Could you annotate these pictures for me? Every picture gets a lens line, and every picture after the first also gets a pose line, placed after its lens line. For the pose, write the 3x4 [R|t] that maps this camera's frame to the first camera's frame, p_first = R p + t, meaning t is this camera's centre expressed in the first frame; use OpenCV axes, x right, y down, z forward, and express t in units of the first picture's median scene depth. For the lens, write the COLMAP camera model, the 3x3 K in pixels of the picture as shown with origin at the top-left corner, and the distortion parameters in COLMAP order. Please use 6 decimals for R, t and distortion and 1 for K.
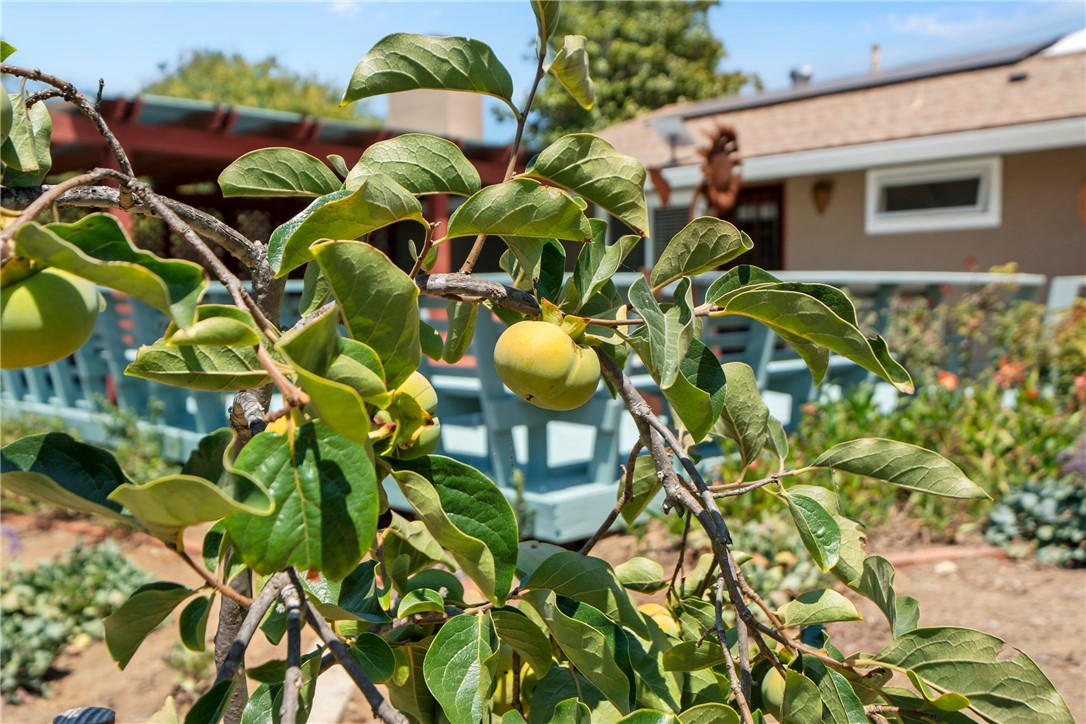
lens RADIAL K [[1119.8, 0, 543.2], [0, 1119.8, 360.2], [0, 0, 1]] dist [0.003168, 0.000000]
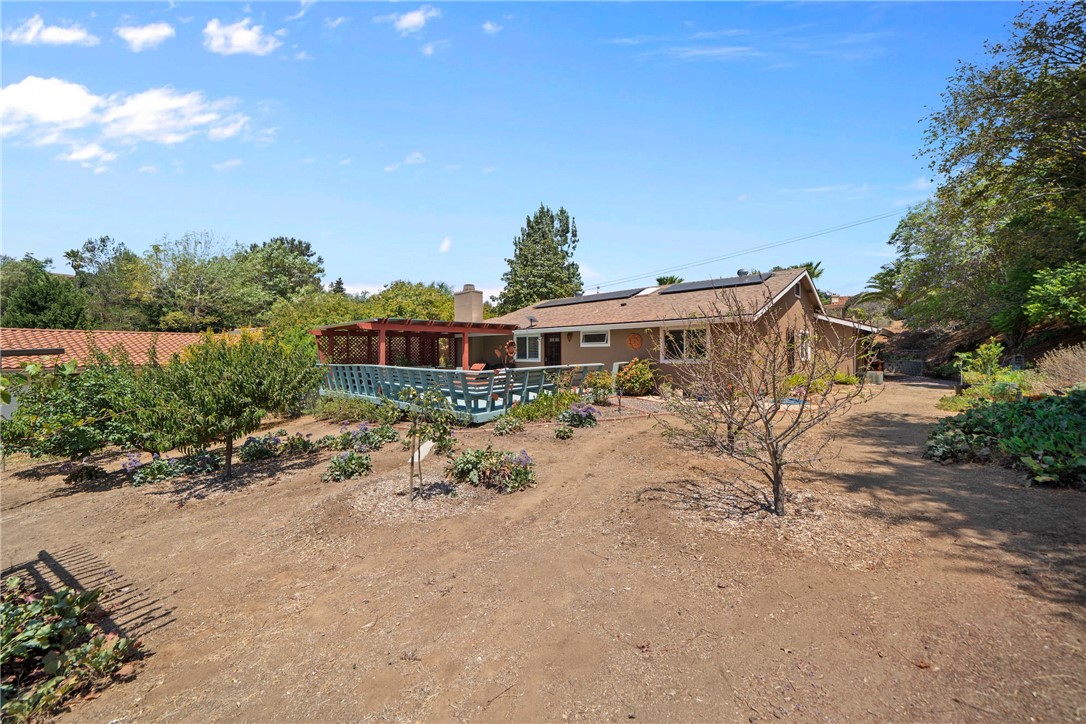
lens RADIAL K [[418.6, 0, 542.2], [0, 418.6, 366.7], [0, 0, 1]] dist [-0.000455, -0.000036]
pose [[0.998877, -0.001732, 0.047340, 0.083854], [0.002342, 0.999915, -0.012837, -0.026998], [-0.047313, 0.012933, 0.998796, -0.358574]]
